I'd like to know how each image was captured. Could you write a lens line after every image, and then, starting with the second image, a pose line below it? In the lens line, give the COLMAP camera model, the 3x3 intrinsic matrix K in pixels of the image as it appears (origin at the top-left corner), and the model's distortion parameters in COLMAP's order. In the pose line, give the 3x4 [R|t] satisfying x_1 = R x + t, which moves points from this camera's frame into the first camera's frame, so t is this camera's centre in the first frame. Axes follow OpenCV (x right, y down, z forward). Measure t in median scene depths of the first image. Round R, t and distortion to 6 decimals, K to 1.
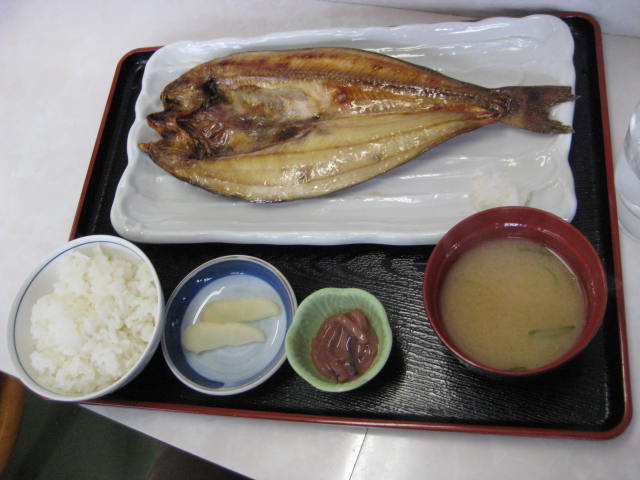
lens RADIAL K [[670.7, 0, 320.0], [0, 670.7, 240.0], [0, 0, 1]] dist [-0.125010, 0.020900]
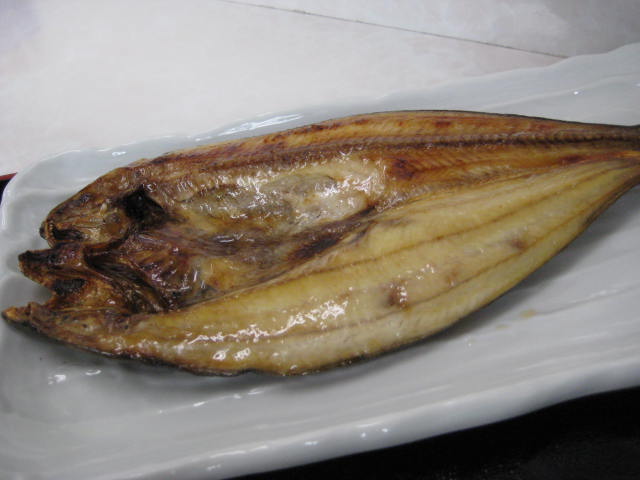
lens RADIAL K [[670.7, 0, 320.0], [0, 670.7, 240.0], [0, 0, 1]] dist [-0.125010, 0.020900]
pose [[0.945537, -0.088708, 0.313195, -0.204828], [0.215201, 0.892242, -0.396979, 0.043759], [-0.244230, 0.442759, 0.862738, 0.531106]]
